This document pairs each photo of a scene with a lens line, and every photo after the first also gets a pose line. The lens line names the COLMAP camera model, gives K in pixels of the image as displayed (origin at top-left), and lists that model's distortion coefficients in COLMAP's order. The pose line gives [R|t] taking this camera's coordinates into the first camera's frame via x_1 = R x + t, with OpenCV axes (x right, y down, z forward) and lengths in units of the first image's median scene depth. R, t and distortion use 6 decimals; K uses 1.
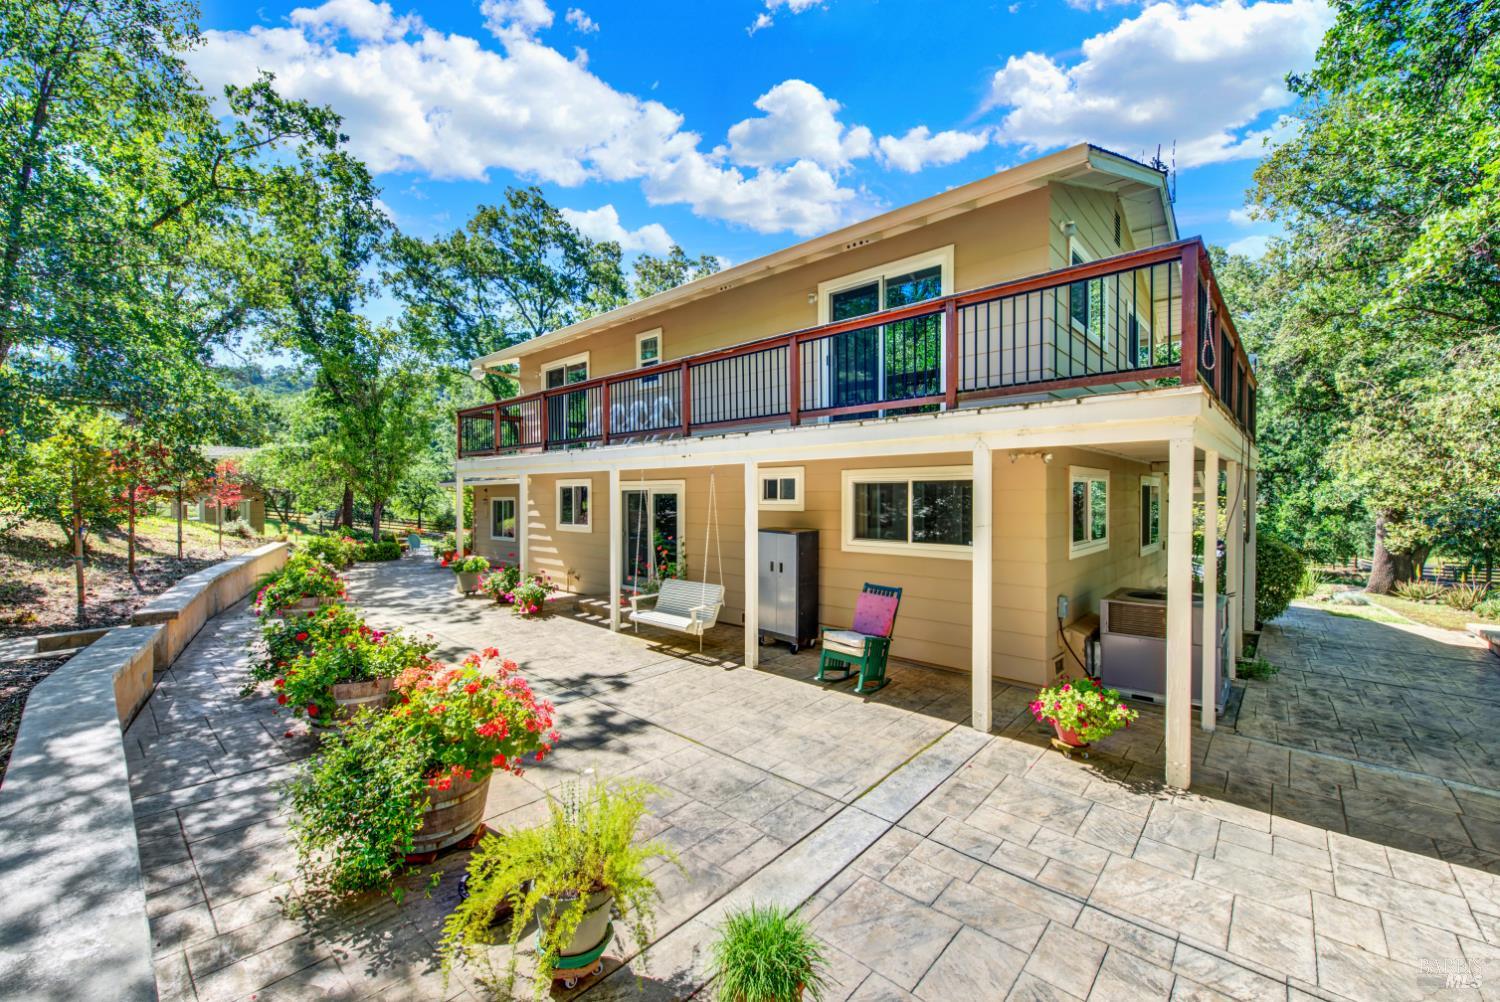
lens RADIAL K [[595.3, 0, 735.4], [0, 595.3, 507.5], [0, 0, 1]] dist [-0.000589, 0.000468]
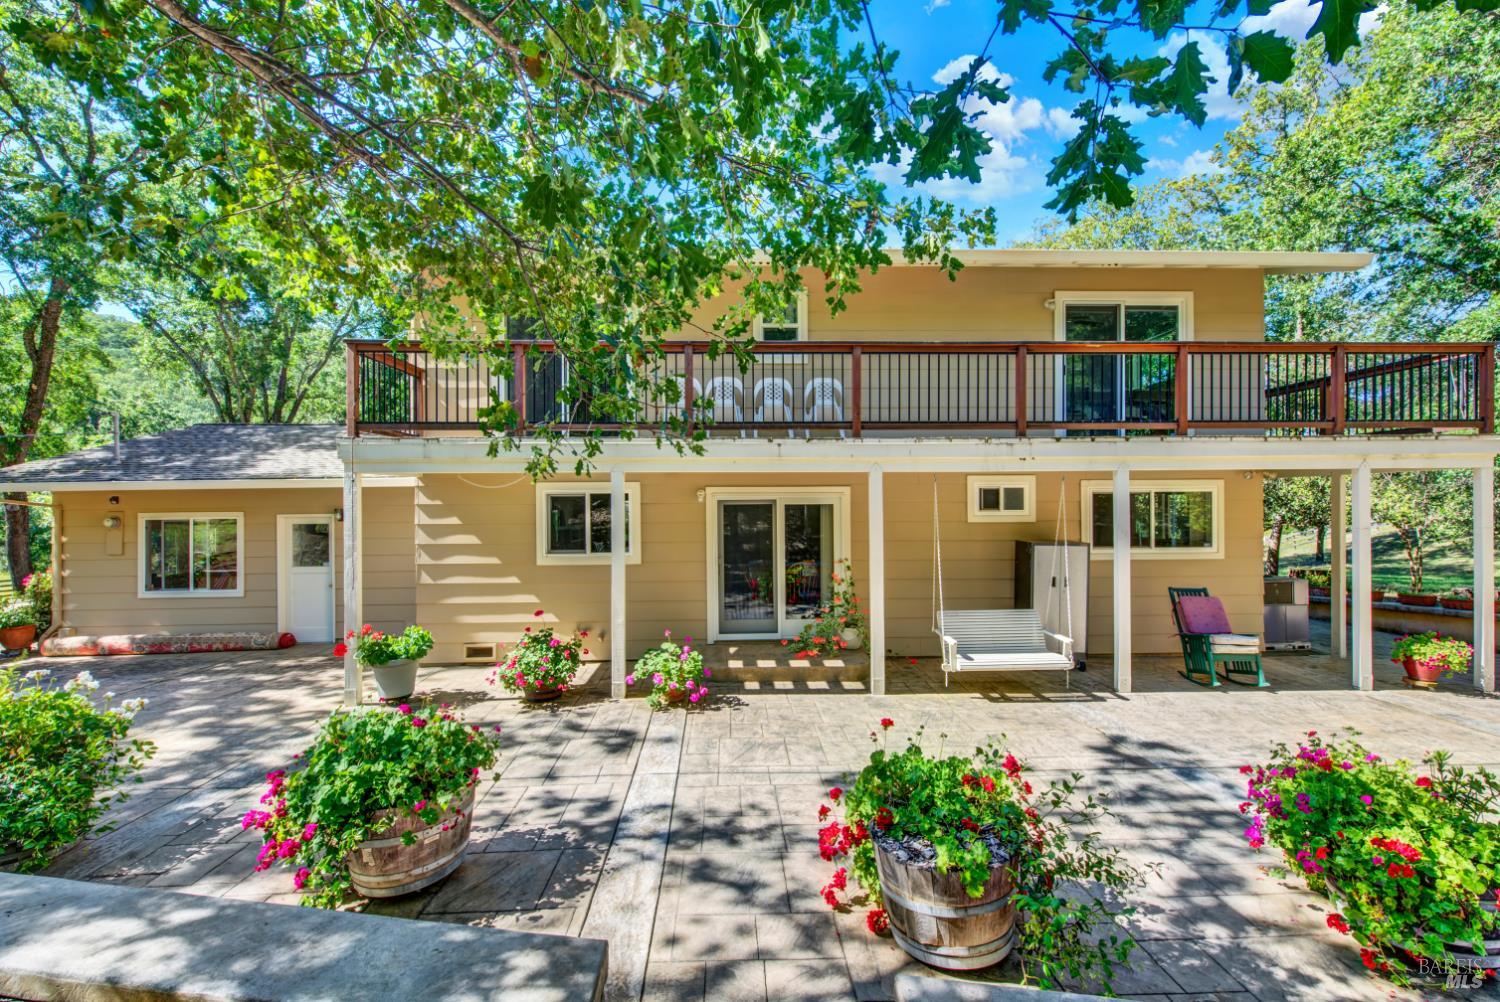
lens RADIAL K [[595.3, 0, 706.1], [0, 595.3, 491.5], [0, 0, 1]] dist [-0.000589, 0.000468]
pose [[0.713625, 0.016658, 0.700330, -1.114073], [0.018062, 0.998947, -0.042166, -0.017030], [-0.700295, 0.042740, 0.712573, 0.790180]]
